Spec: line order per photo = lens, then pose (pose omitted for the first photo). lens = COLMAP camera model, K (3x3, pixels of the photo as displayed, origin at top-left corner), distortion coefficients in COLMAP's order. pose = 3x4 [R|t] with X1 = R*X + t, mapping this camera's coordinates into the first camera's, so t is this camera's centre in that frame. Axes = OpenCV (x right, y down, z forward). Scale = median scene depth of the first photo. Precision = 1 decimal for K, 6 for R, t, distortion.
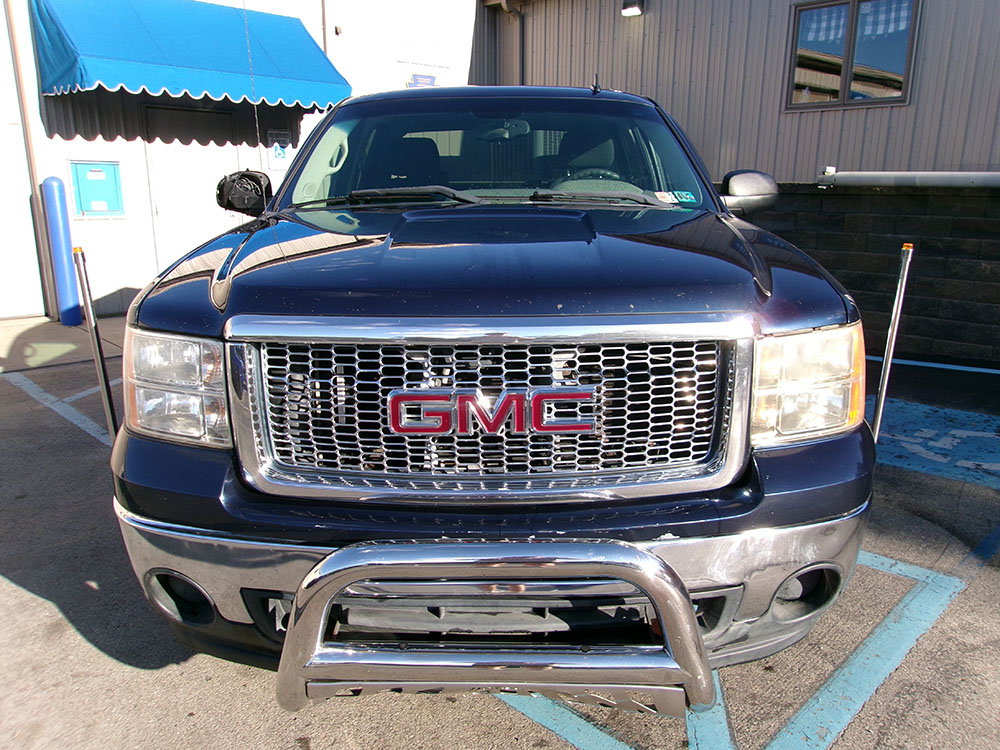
lens RADIAL K [[777.7, 0, 505.1], [0, 777.7, 383.1], [0, 0, 1]] dist [-0.009094, 0.051485]
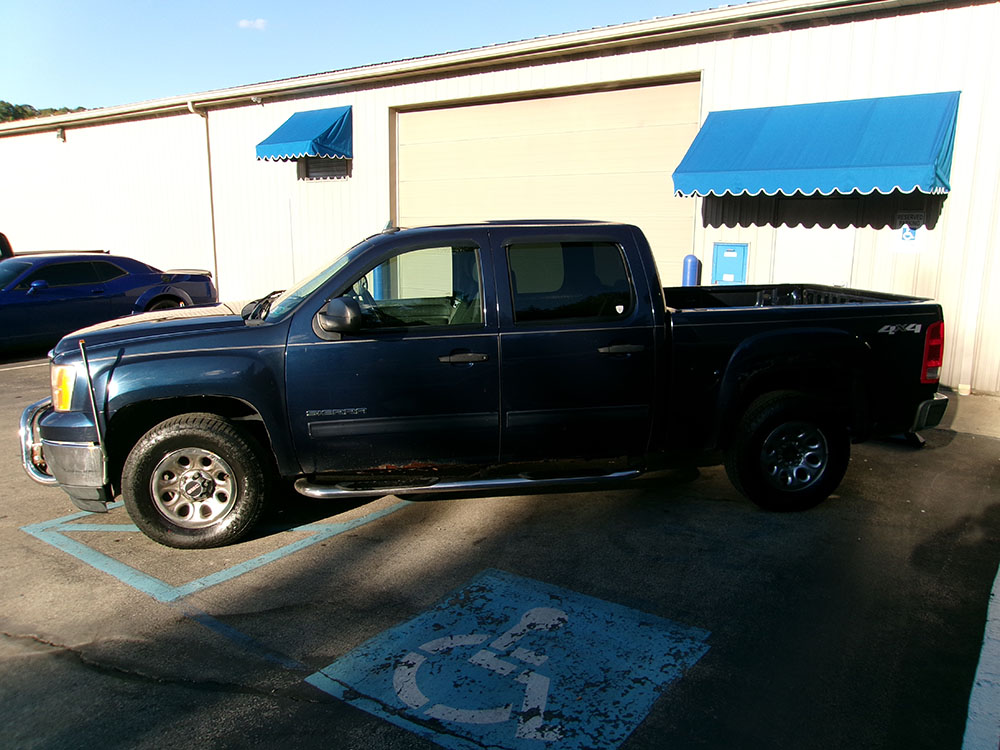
lens RADIAL K [[777.7, 0, 500.9], [0, 777.7, 371.3], [0, 0, 1]] dist [-0.009094, 0.051485]
pose [[0.131493, 0.184939, -0.973913, 0.702720], [-0.256609, 0.955308, 0.146760, -0.171987], [0.957529, 0.230617, 0.173073, 0.458376]]
